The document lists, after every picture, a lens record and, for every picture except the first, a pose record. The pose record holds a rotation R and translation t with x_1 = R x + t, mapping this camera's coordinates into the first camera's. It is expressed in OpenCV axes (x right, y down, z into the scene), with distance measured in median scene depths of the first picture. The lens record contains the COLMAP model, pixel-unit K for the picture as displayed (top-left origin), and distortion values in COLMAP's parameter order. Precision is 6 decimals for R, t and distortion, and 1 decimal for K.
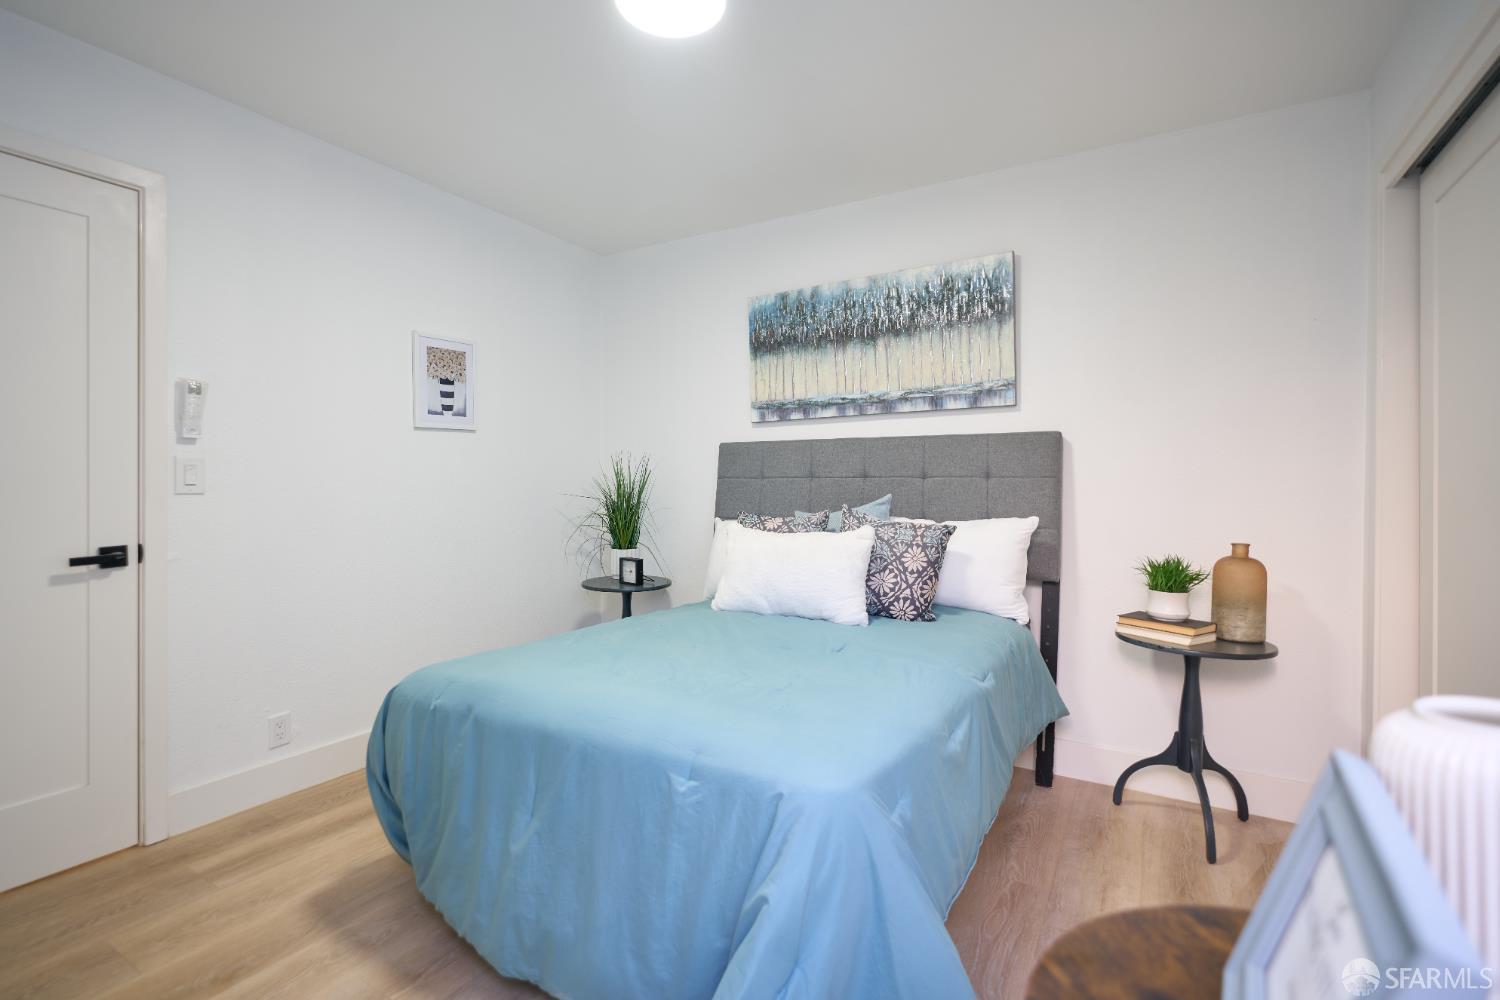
lens RADIAL K [[718.8, 0, 750.0], [0, 718.8, 500.0], [0, 0, 1]] dist [-0.001409, -0.000249]
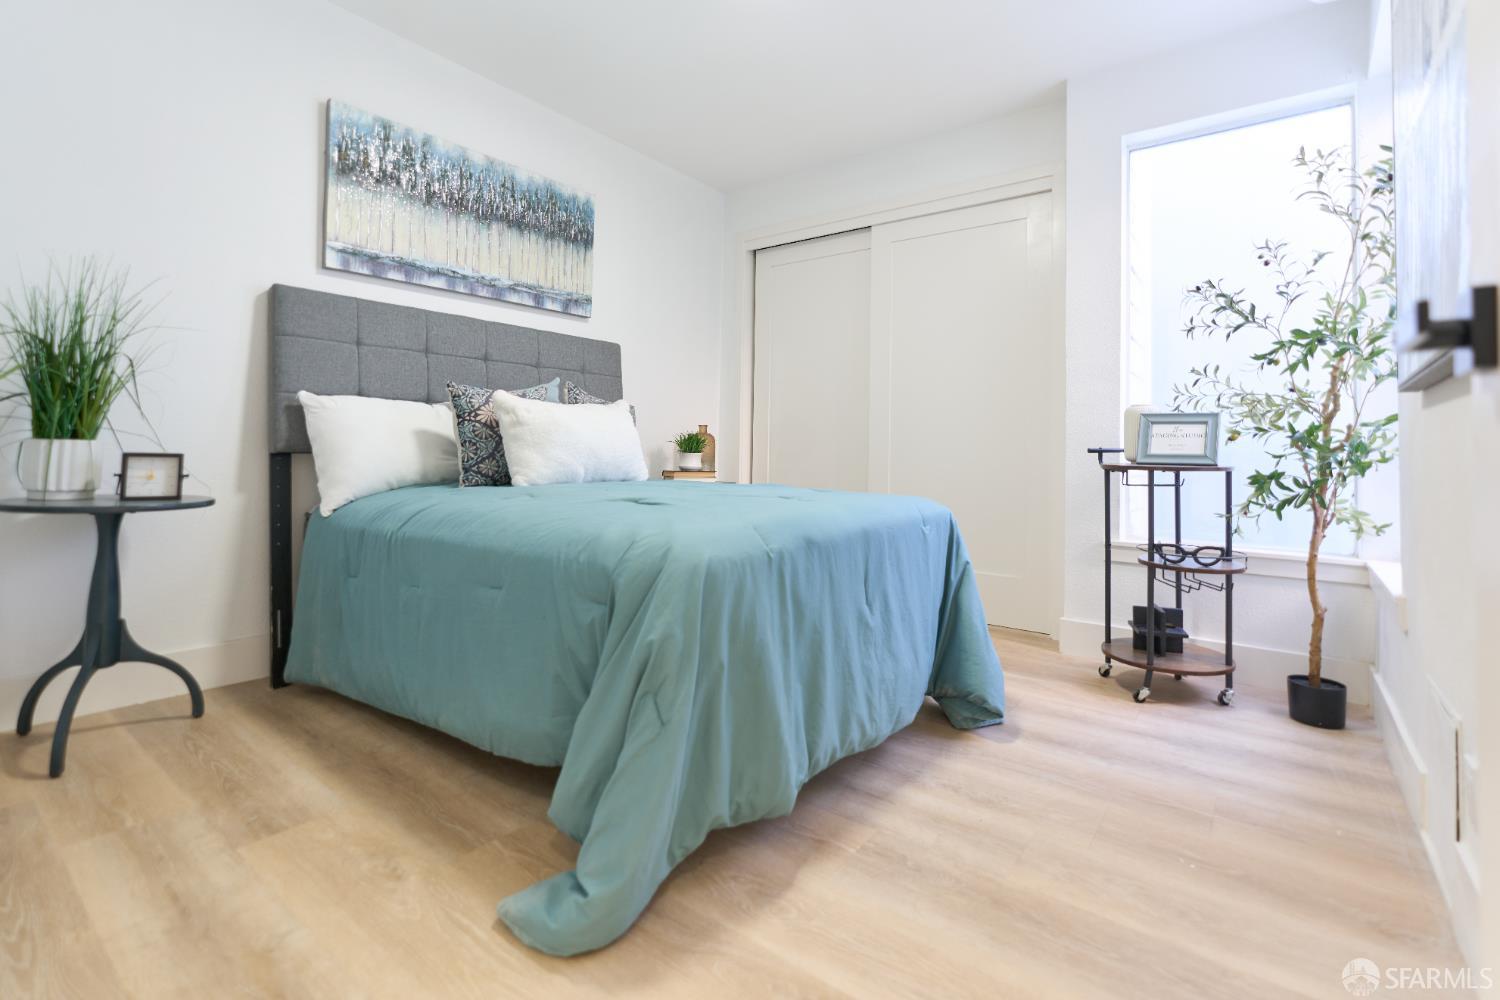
lens RADIAL K [[700.5, 0, 744.4], [0, 700.5, 446.3], [0, 0, 1]] dist [-0.002098, -0.000322]
pose [[0.094157, -0.004257, 0.995548, -0.751057], [-0.009611, 0.999940, 0.005184, 0.077231], [-0.995511, -0.010056, 0.094111, 0.554227]]
